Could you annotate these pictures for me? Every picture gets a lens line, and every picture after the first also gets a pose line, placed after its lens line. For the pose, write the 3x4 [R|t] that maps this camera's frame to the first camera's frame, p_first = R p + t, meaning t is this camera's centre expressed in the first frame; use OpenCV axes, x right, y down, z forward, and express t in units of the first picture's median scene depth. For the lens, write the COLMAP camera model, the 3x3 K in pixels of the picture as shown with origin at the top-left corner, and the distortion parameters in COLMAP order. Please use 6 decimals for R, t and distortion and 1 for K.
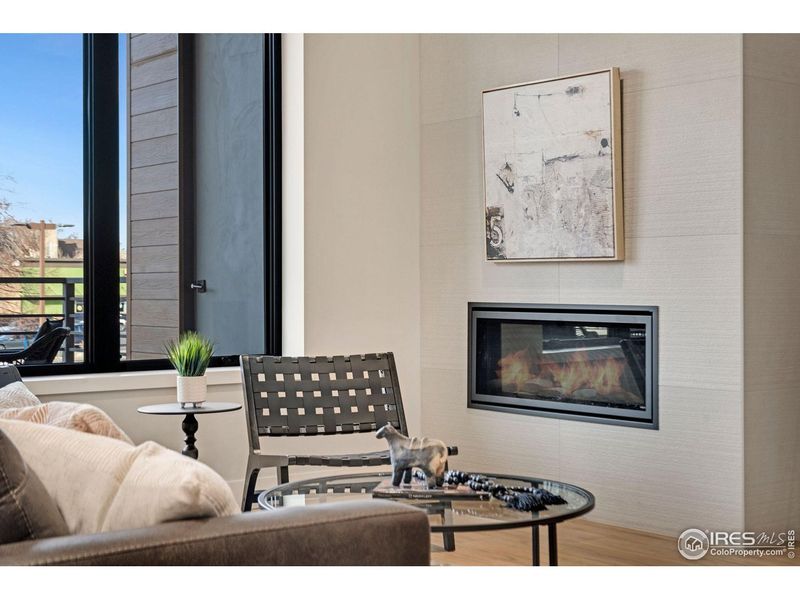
lens RADIAL K [[1254.6, 0, 400.0], [0, 1254.6, 300.0], [0, 0, 1]] dist [0.010036, -0.000771]
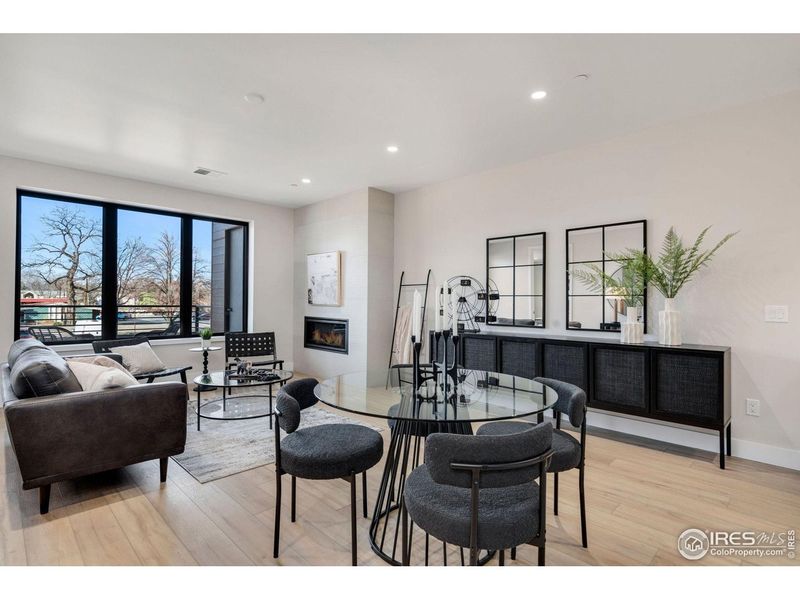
lens RADIAL K [[407.7, 0, 400.0], [0, 407.7, 300.0], [0, 0, 1]] dist [-0.002521, -0.000369]
pose [[0.994563, 0.010068, 0.103648, 0.223987], [-0.008786, 0.999879, -0.012818, -0.034550], [-0.103764, 0.011838, 0.994531, -0.140771]]
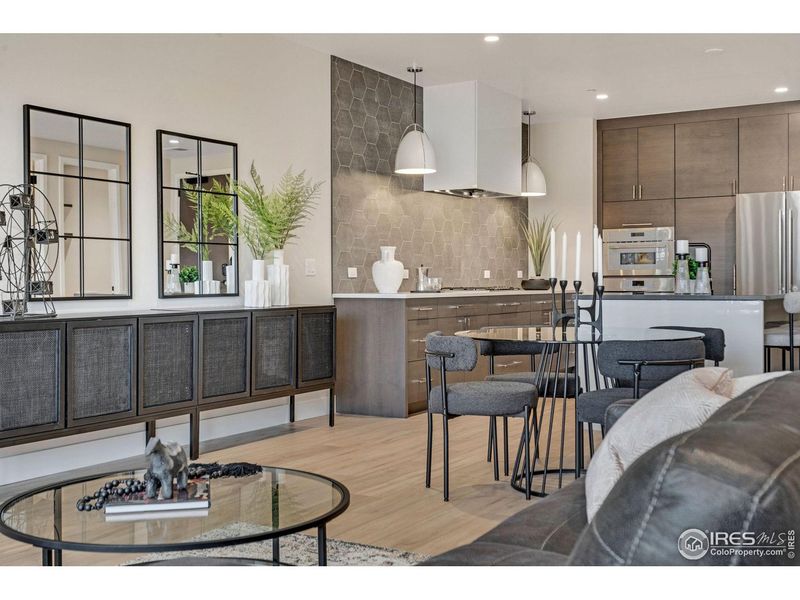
lens RADIAL K [[948.6, 0, 400.6], [0, 948.6, 286.7], [0, 0, 1]] dist [0.023119, 0.008382]
pose [[-0.341200, -0.000981, 0.939990, -0.489050], [0.016790, 0.999834, 0.007138, -0.007348], [-0.939841, 0.018218, -0.341127, 0.718707]]
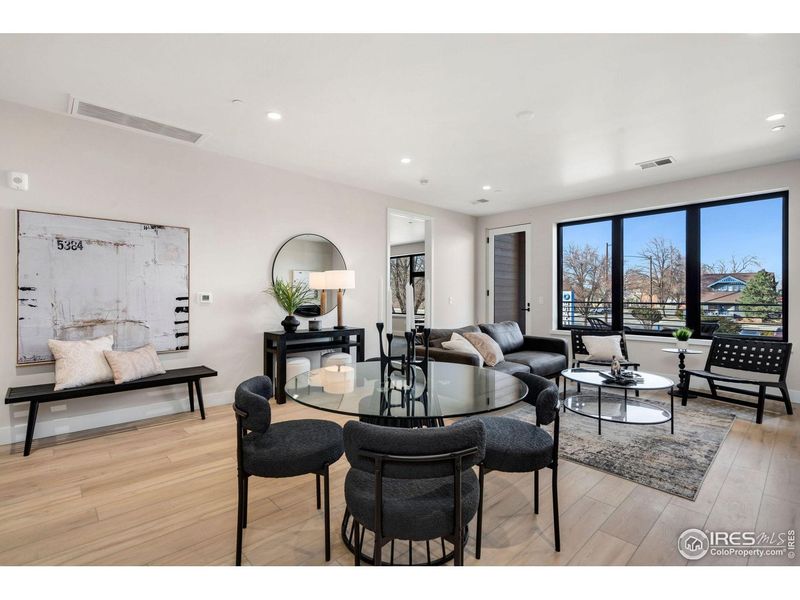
lens RADIAL K [[377.9, 0, 400.0], [0, 377.9, 300.0], [0, 0, 1]] dist [0.000320, -0.000234]
pose [[0.063271, 0.011615, -0.997929, 0.673621], [-0.012726, 0.999860, 0.010831, -0.038613], [0.997915, 0.012015, 0.063410, 0.228212]]
